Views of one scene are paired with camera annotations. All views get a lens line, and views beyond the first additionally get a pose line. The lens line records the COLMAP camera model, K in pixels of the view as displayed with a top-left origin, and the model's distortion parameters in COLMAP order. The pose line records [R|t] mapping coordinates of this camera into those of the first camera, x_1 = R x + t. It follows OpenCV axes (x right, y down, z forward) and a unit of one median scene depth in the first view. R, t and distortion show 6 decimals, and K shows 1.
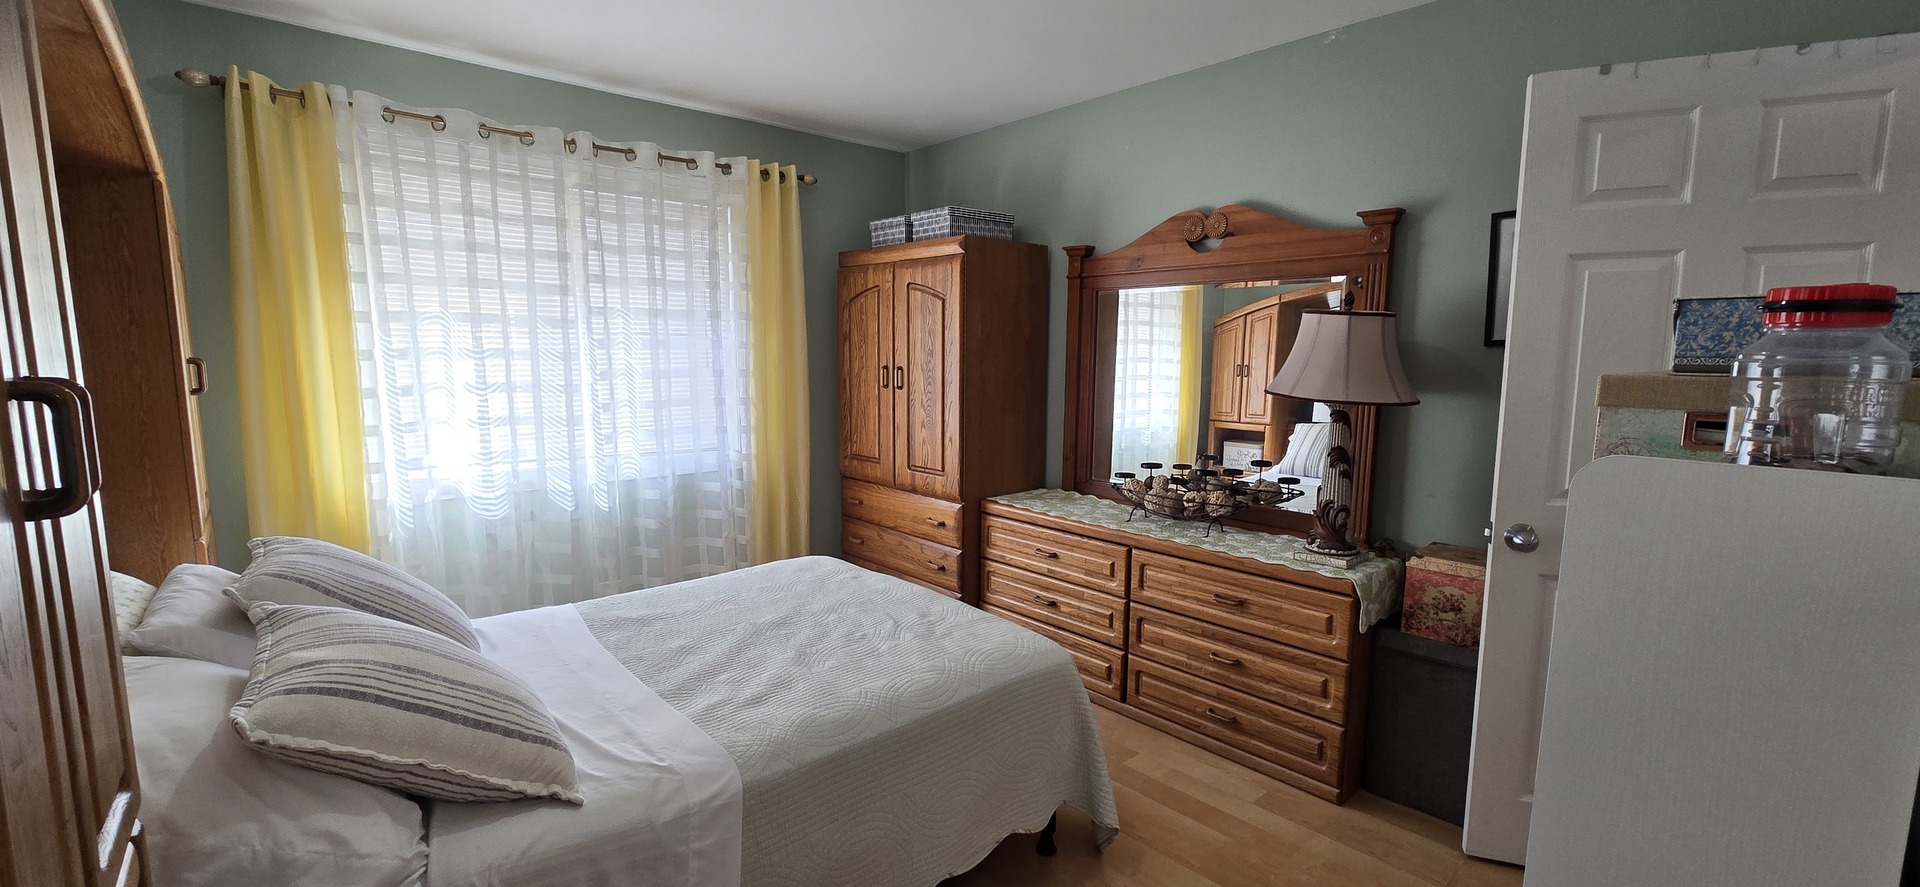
lens RADIAL K [[786.1, 0, 966.8], [0, 786.1, 446.6], [0, 0, 1]] dist [0.000169, 0.000454]
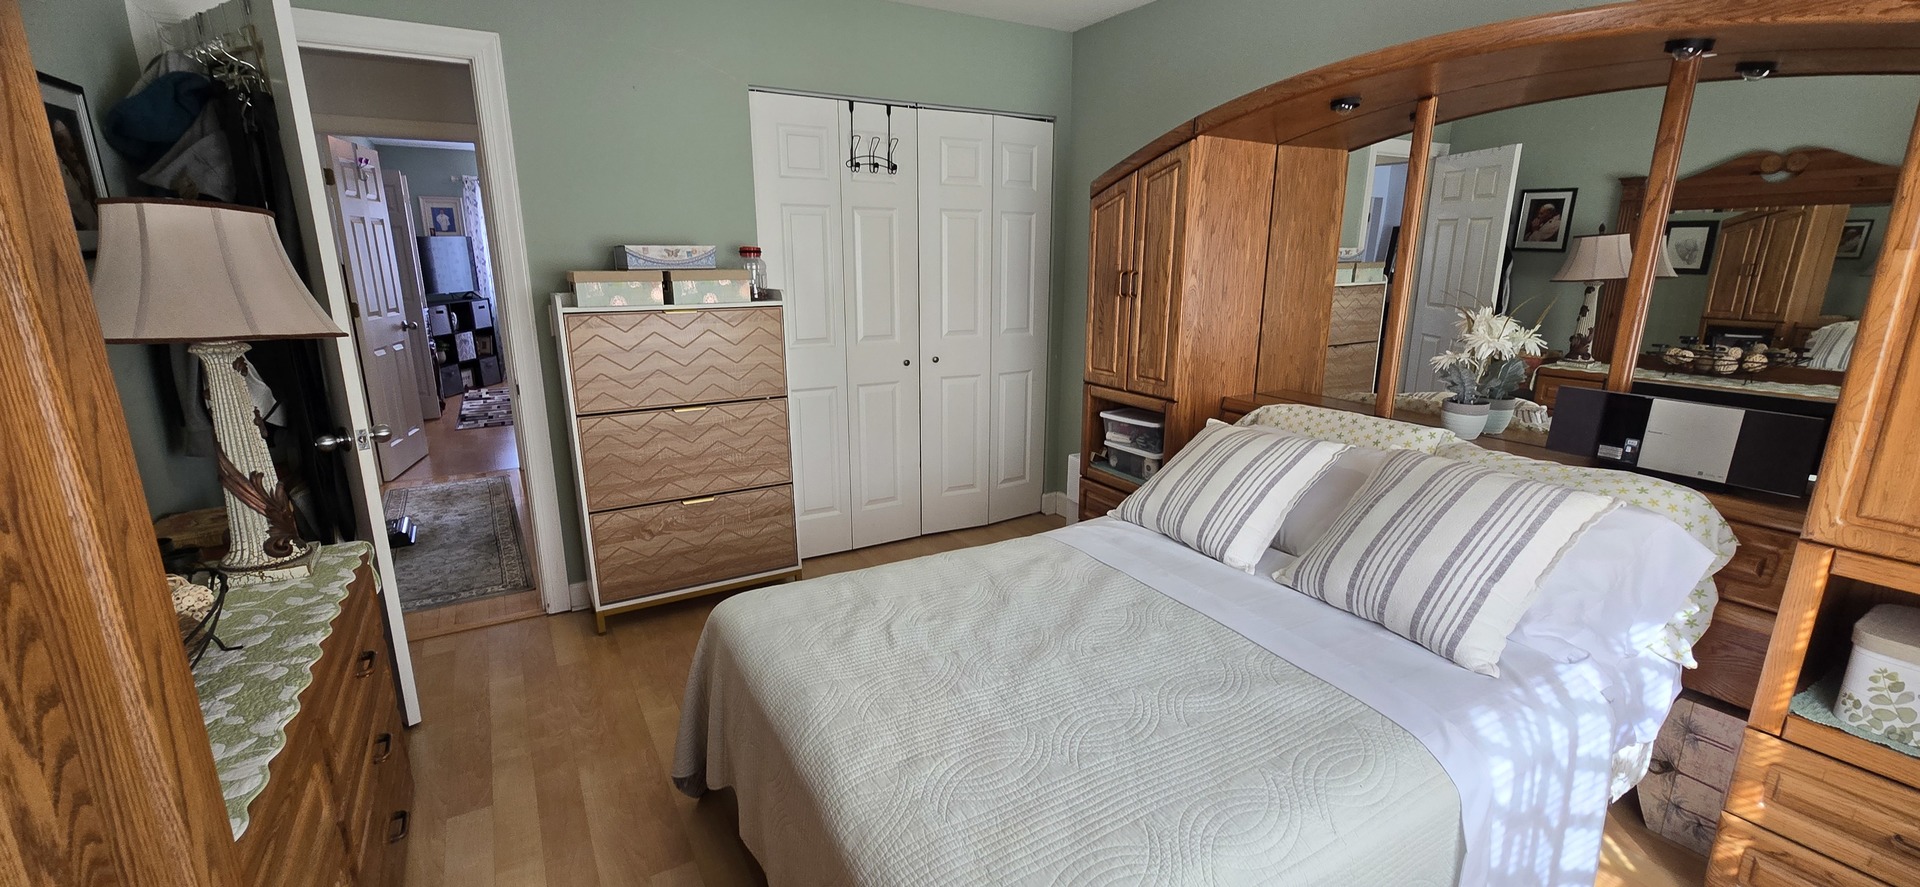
lens RADIAL K [[786.1, 0, 964.3], [0, 786.1, 448.1], [0, 0, 1]] dist [0.000169, 0.000454]
pose [[-0.979601, -0.054063, 0.193544, -0.315434], [0.019806, 0.932467, 0.360711, -0.229368], [-0.199974, 0.357186, -0.912375, 1.680072]]
